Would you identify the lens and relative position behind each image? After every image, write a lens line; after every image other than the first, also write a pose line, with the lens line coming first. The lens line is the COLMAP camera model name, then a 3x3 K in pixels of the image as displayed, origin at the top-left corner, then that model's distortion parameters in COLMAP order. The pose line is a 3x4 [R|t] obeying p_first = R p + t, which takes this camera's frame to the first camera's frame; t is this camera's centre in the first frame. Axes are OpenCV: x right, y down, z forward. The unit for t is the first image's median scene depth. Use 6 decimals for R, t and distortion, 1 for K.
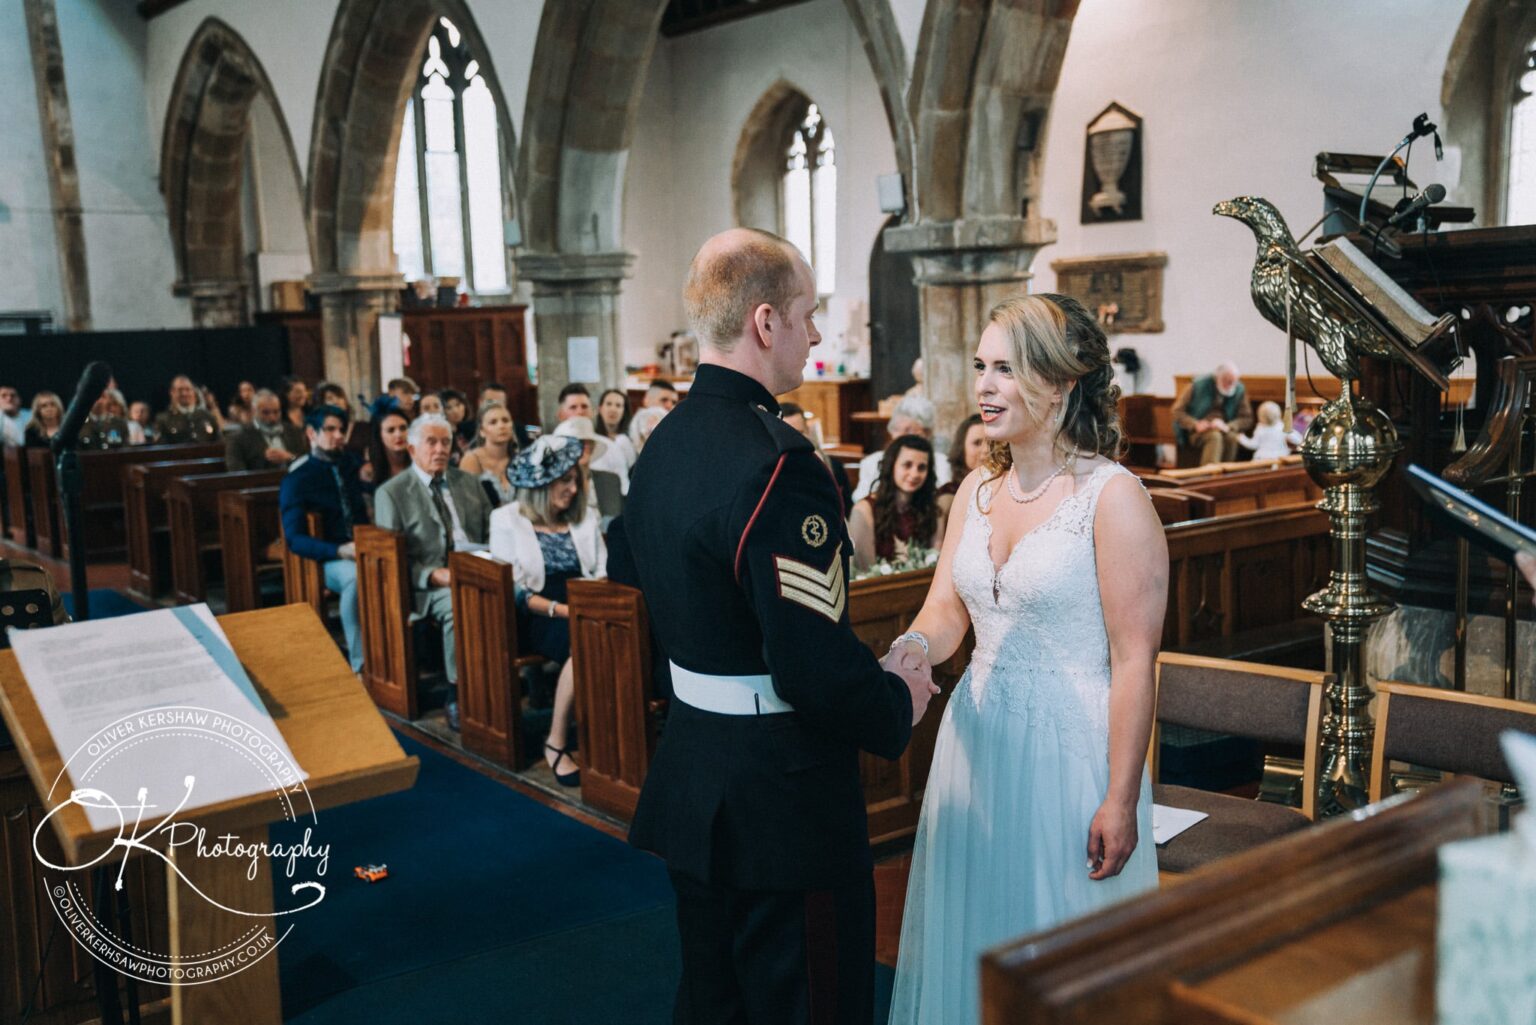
lens RADIAL K [[1573.4, 0, 768.0], [0, 1573.4, 512.5], [0, 0, 1]] dist [-0.002372, 0.213064]
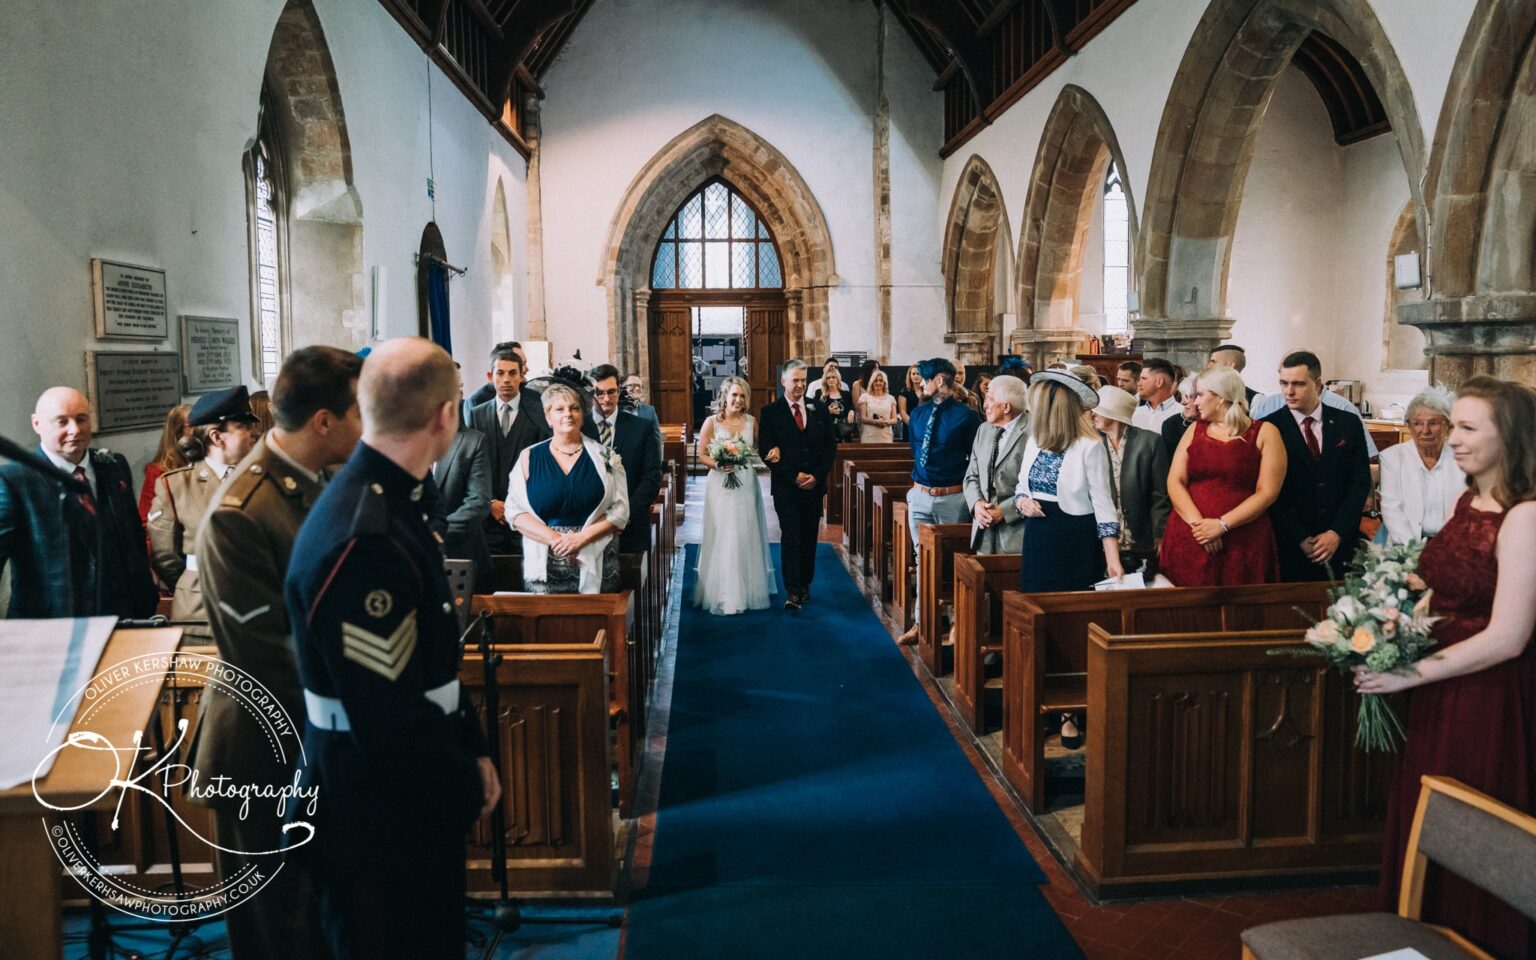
lens RADIAL K [[1124.3, 0, 767.9], [0, 1124.3, 450.2], [0, 0, 1]] dist [-0.116423, 0.110764]
pose [[0.834116, 0.073098, -0.546724, 0.133658], [-0.094168, 0.995500, -0.010569, -0.028358], [0.543492, 0.060300, 0.837246, 0.126754]]
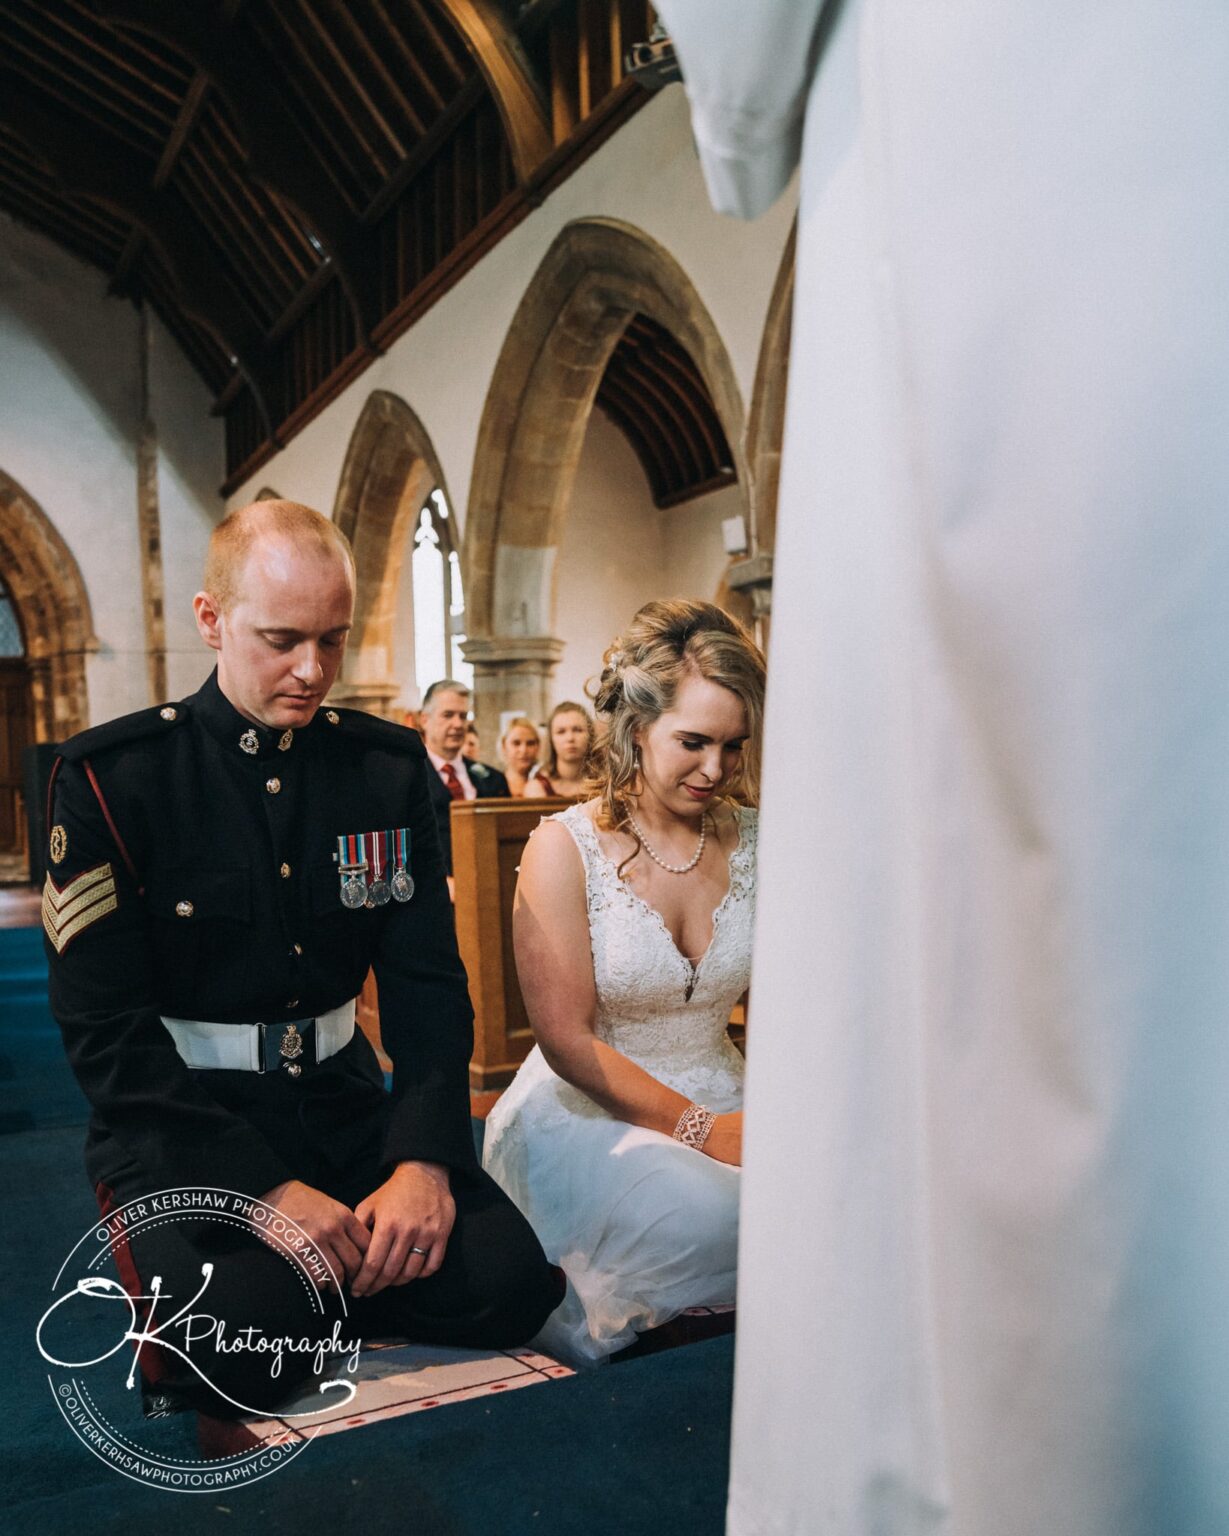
lens RADIAL K [[1356.4, 0, 612.5], [0, 1356.4, 901.9], [0, 0, 1]] dist [-0.149492, 0.135963]
pose [[0.989585, 0.019133, -0.142675, 0.132831], [-0.026241, 0.998497, -0.048109, 0.098310], [0.141541, 0.051352, 0.988600, 0.087589]]
